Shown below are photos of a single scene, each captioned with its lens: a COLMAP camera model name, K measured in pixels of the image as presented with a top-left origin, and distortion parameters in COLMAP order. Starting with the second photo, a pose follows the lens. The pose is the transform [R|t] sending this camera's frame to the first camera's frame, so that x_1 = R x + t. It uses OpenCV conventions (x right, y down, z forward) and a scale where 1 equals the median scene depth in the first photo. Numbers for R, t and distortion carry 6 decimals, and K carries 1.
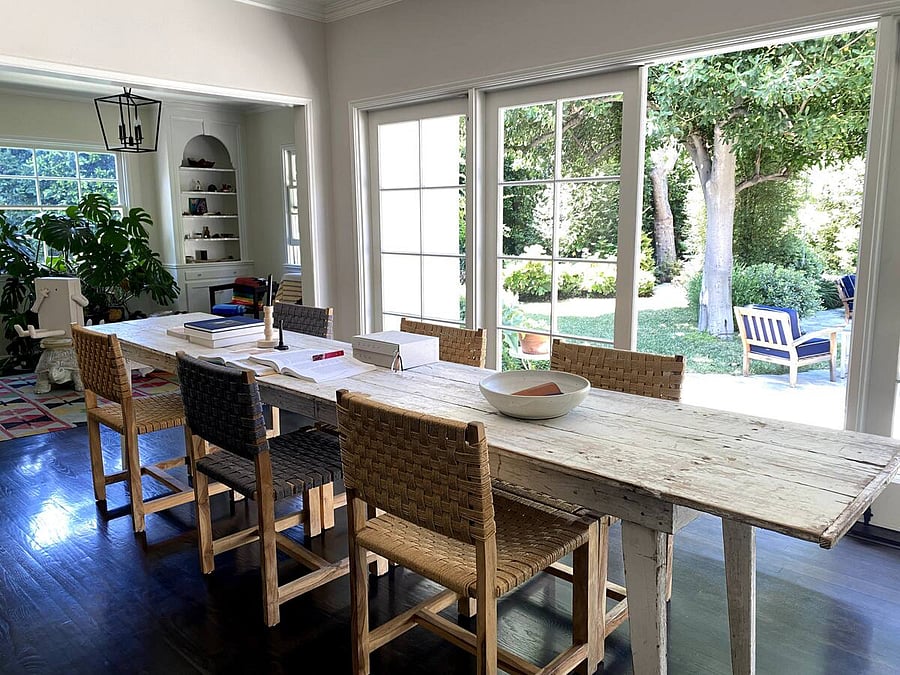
lens RADIAL K [[689.4, 0, 449.5], [0, 689.4, 324.8], [0, 0, 1]] dist [0.060375, -0.078538]
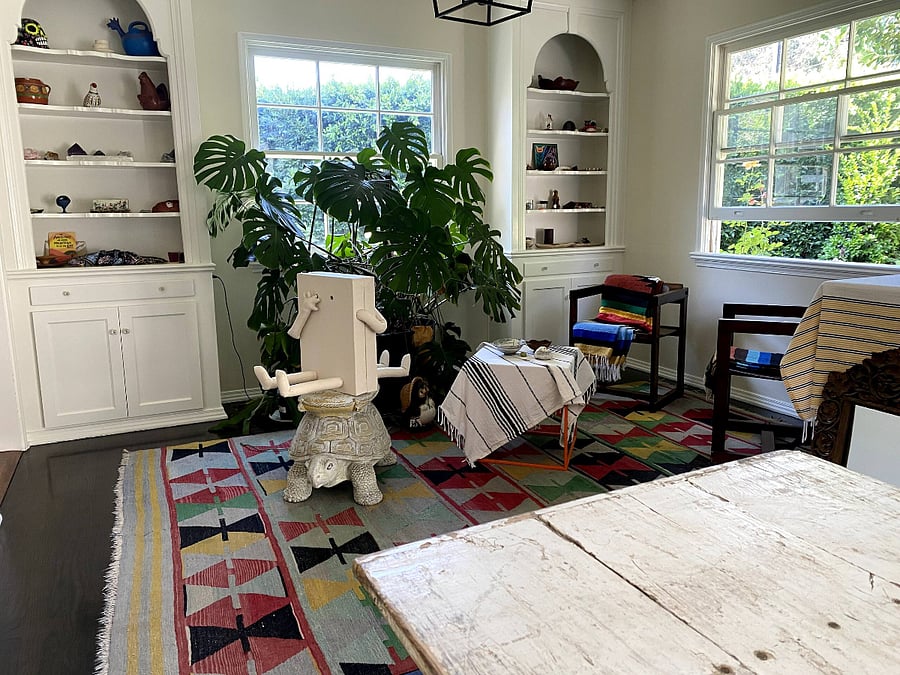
lens RADIAL K [[689.4, 0, 449.5], [0, 689.4, 324.8], [0, 0, 1]] dist [0.060375, -0.078538]
pose [[0.931724, 0.060460, -0.358098, -0.251696], [-0.053364, 0.998134, 0.029673, -0.041636], [0.359224, -0.008538, 0.933212, 0.466827]]
